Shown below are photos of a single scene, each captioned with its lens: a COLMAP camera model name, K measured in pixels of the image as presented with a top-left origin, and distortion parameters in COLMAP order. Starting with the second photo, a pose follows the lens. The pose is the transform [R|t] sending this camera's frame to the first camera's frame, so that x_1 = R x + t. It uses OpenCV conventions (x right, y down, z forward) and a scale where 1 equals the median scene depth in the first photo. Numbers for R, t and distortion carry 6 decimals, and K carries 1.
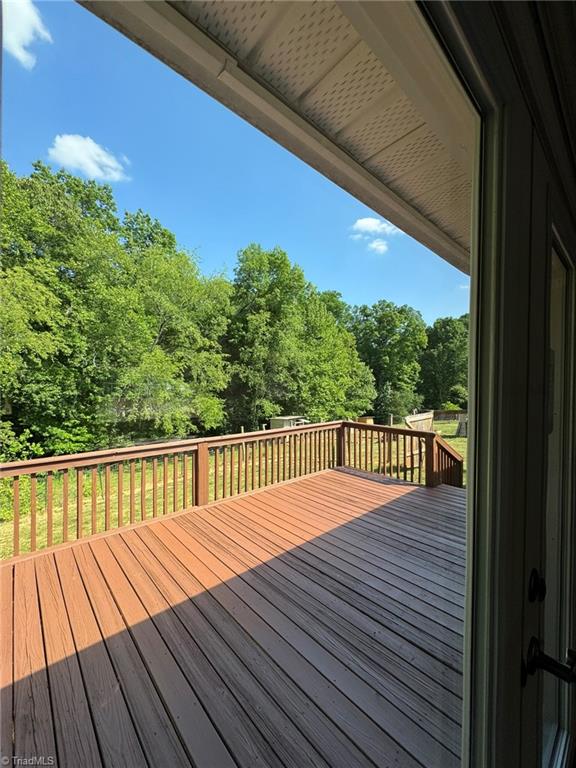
lens RADIAL K [[307.1, 0, 288.0], [0, 307.1, 384.0], [0, 0, 1]] dist [-0.000173, 0.000010]
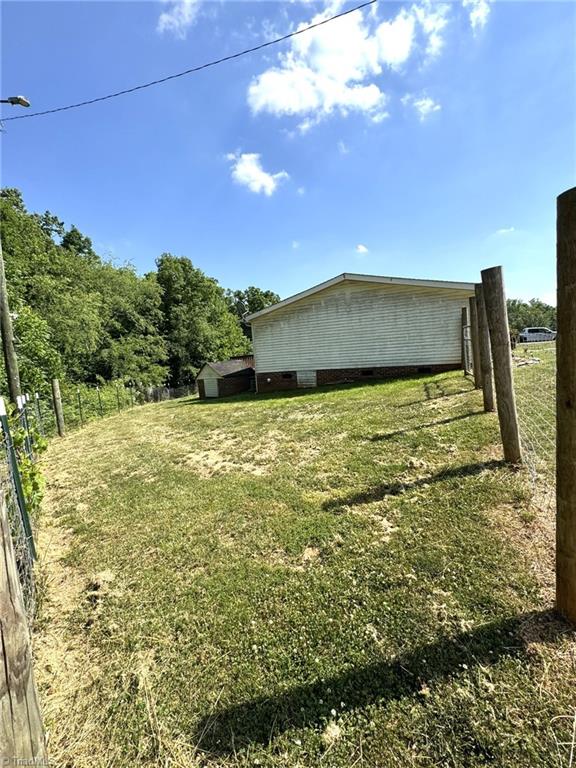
lens RADIAL K [[307.1, 0, 288.0], [0, 307.1, 384.0], [0, 0, 1]] dist [-0.000173, 0.000010]
pose [[0.904627, -0.119968, 0.408972, -0.249138], [0.085063, 0.991082, 0.102569, 0.025640], [-0.417630, -0.057998, 0.906764, -0.490682]]
